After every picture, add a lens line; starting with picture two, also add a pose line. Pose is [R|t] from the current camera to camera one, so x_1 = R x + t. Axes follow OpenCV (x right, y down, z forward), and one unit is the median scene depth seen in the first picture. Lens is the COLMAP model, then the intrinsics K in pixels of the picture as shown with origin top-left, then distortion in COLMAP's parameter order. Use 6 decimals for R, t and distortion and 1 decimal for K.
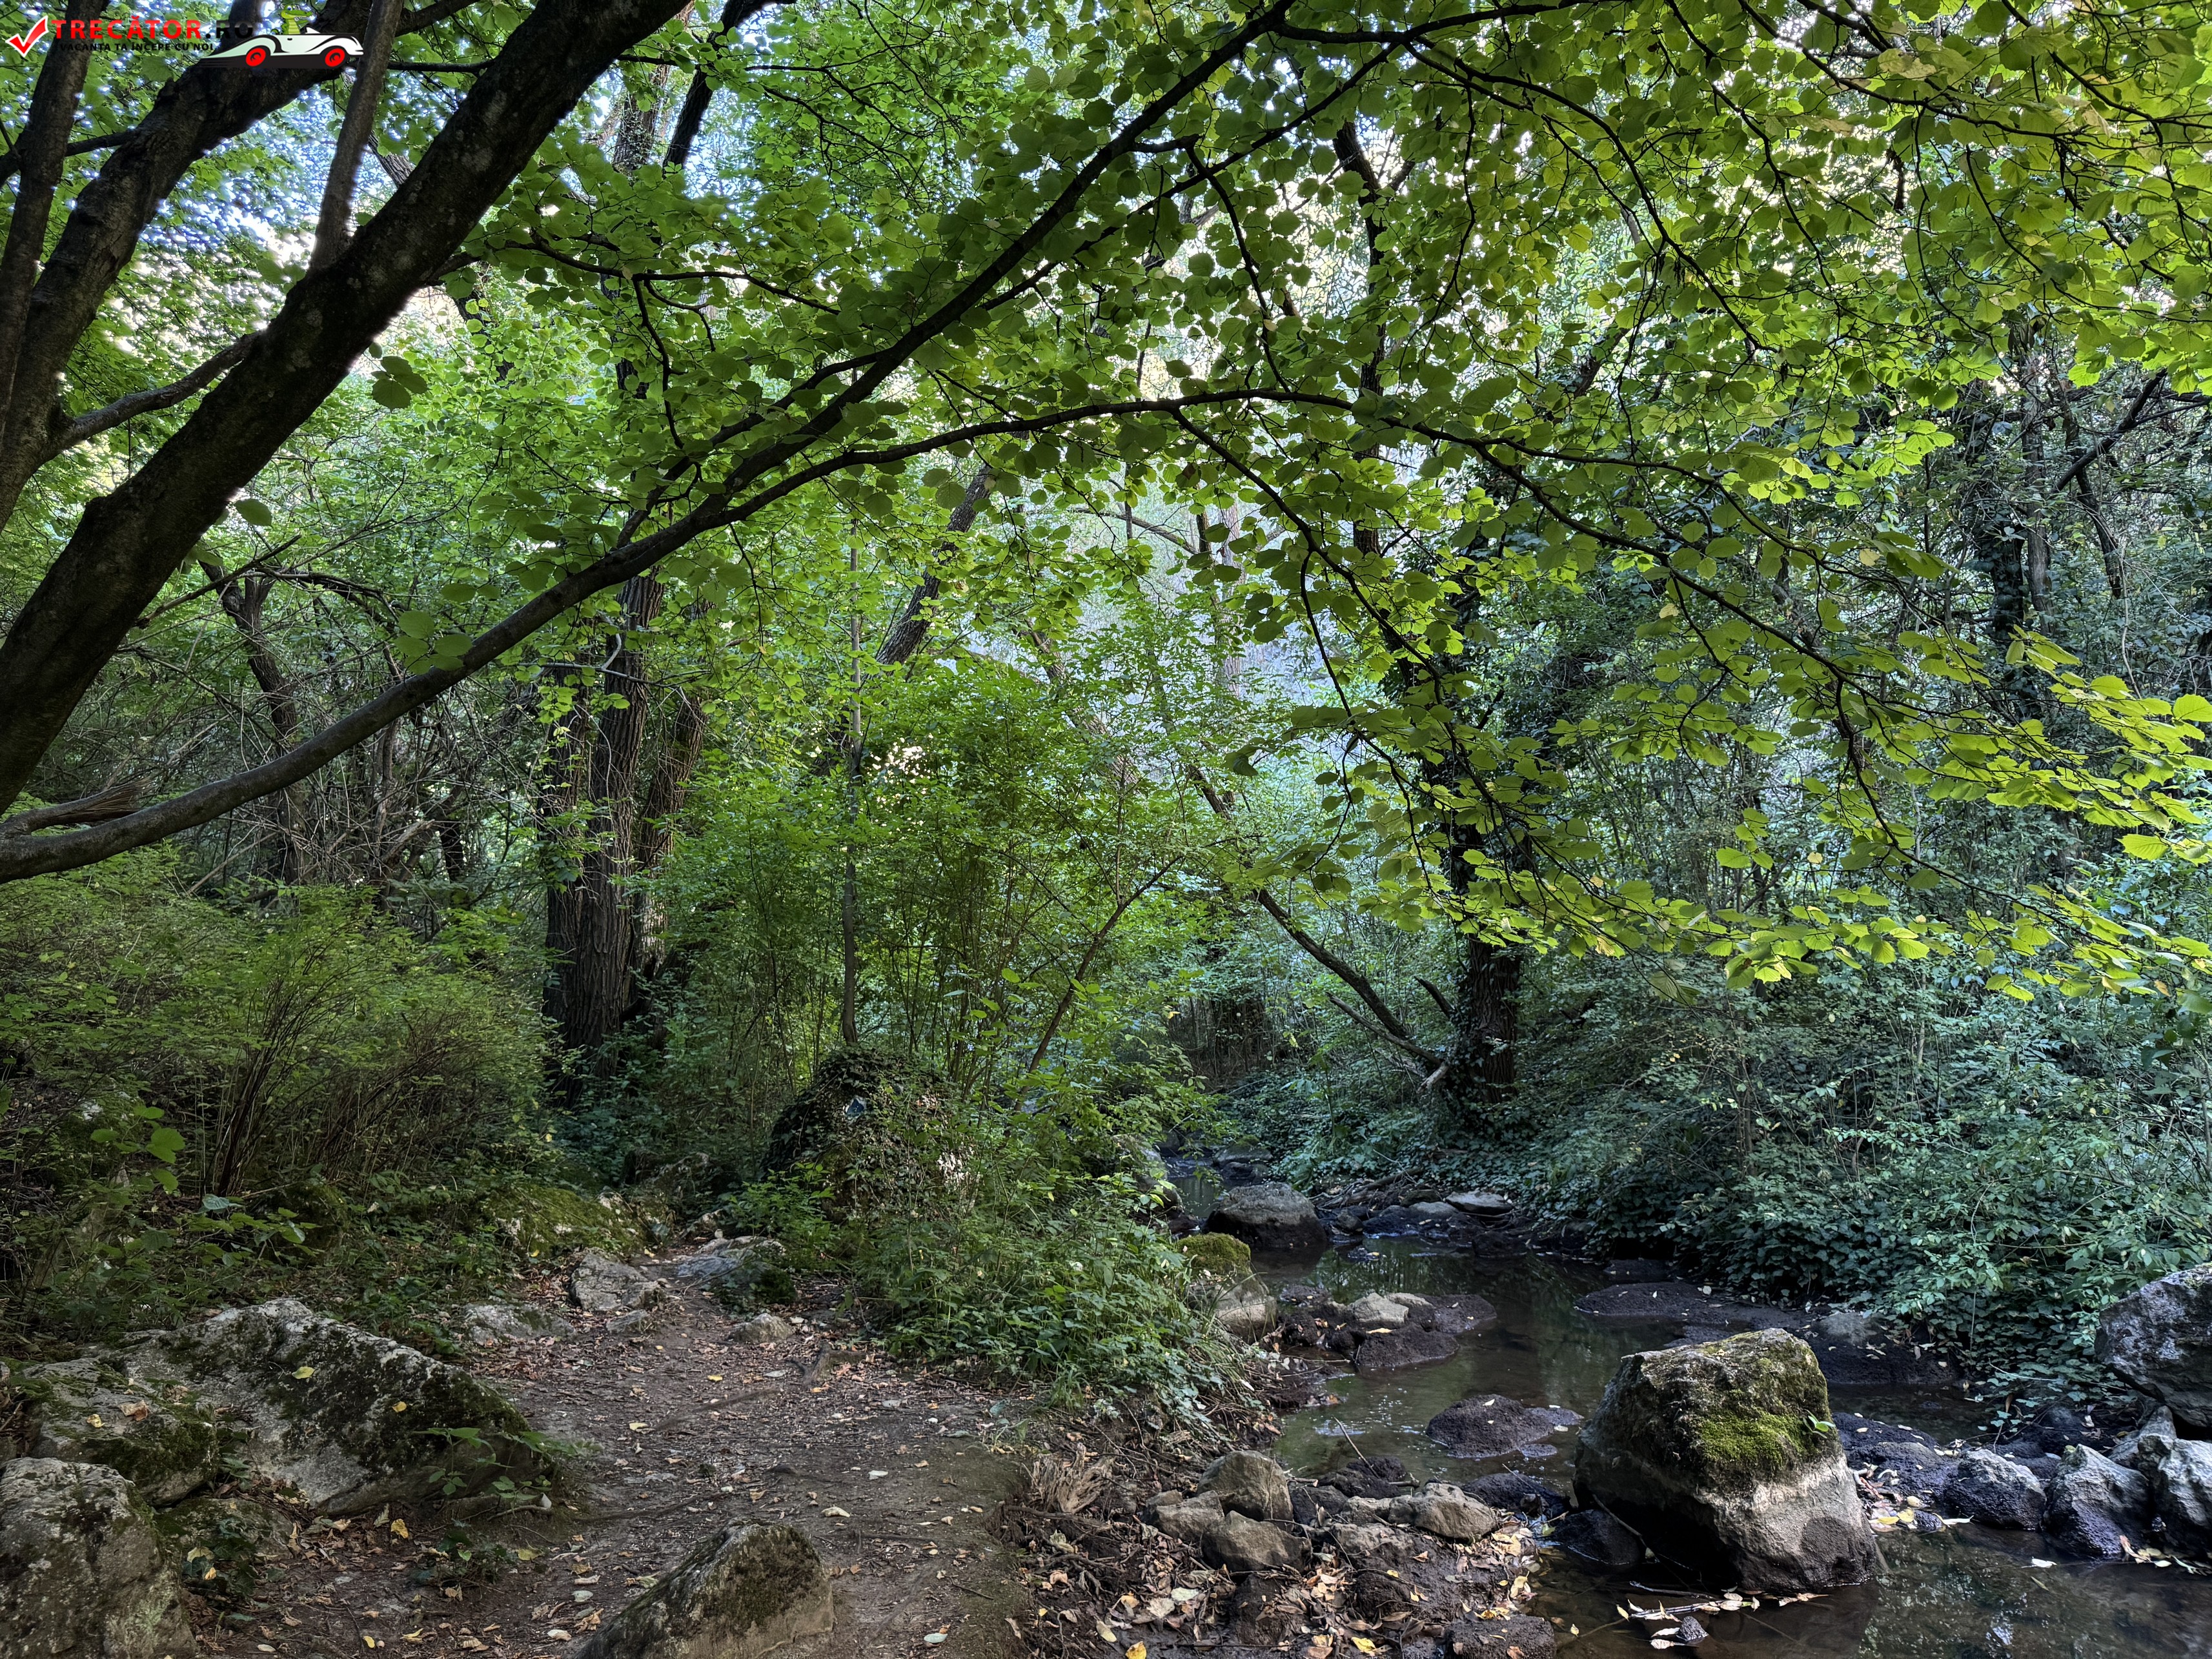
lens RADIAL K [[1584.0, 0, 1106.0], [0, 1584.0, 829.5], [0, 0, 1]] dist [0.096195, -0.136815]
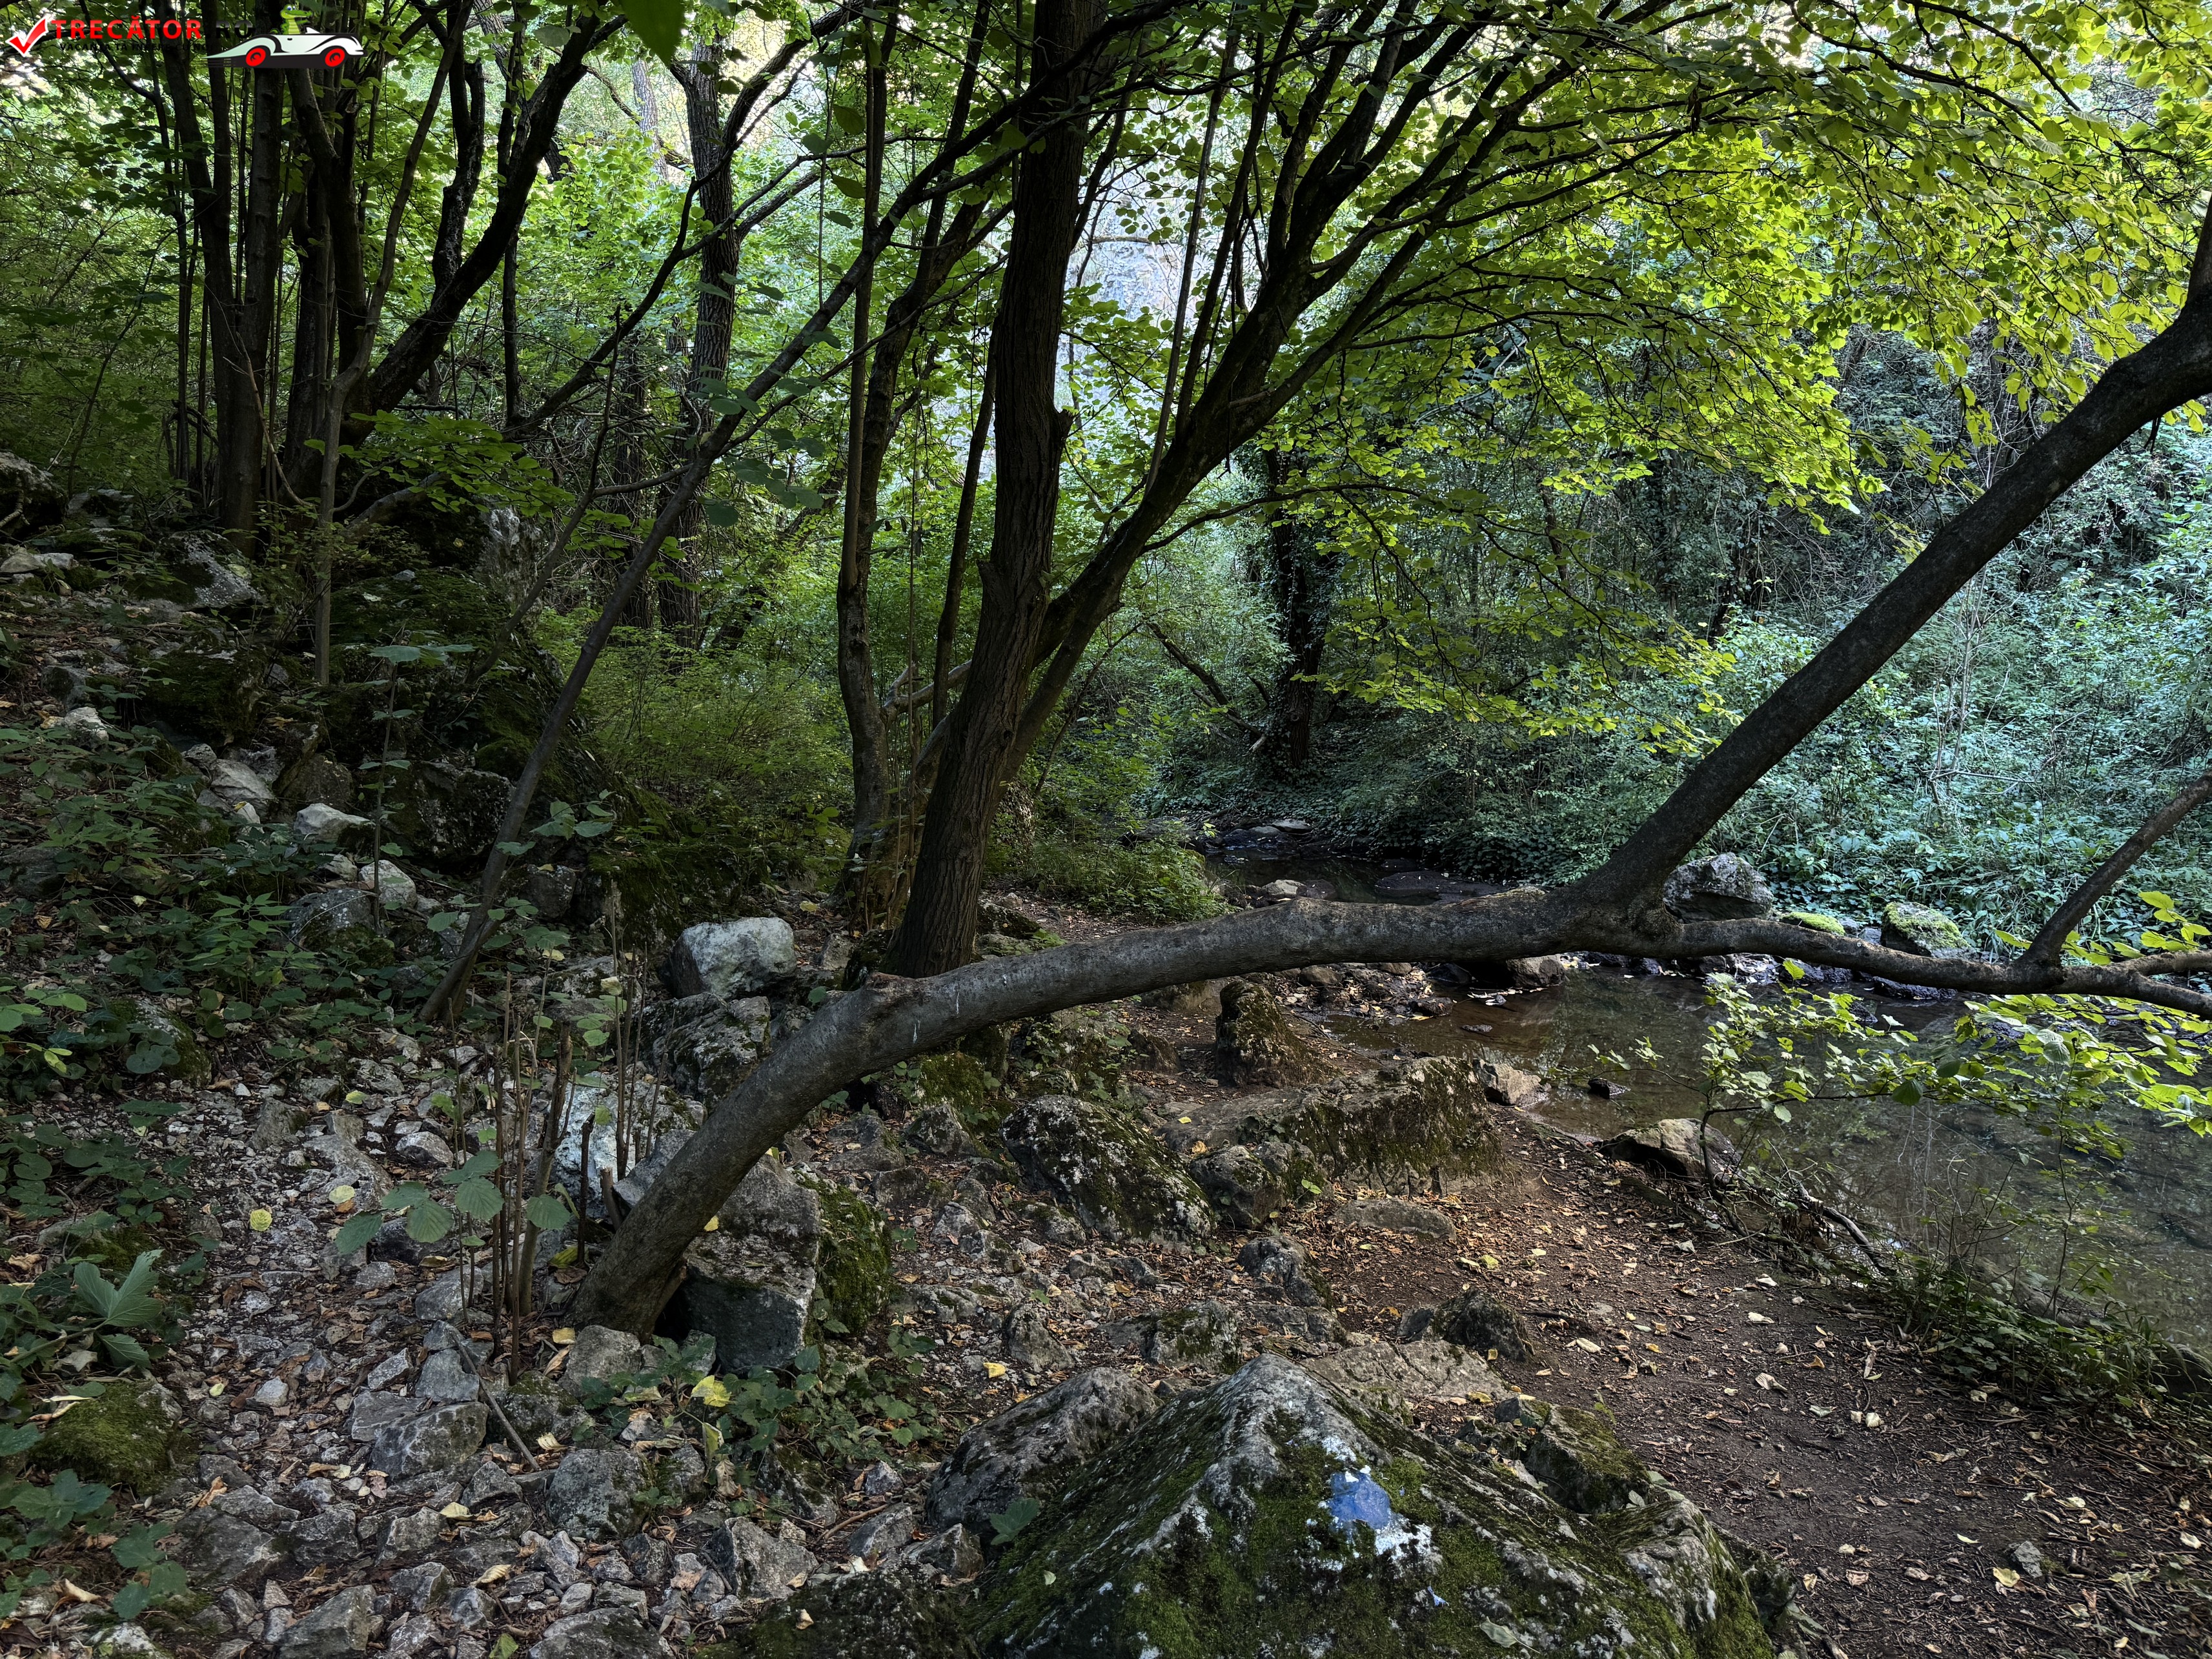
lens RADIAL K [[1584.0, 0, 1106.0], [0, 1584.0, 829.5], [0, 0, 1]] dist [0.096195, -0.136815]
pose [[0.973797, -0.006401, 0.227329, -0.400037], [-0.047519, 0.971812, 0.230919, -0.152154], [-0.222399, -0.235671, 0.946043, -0.576124]]
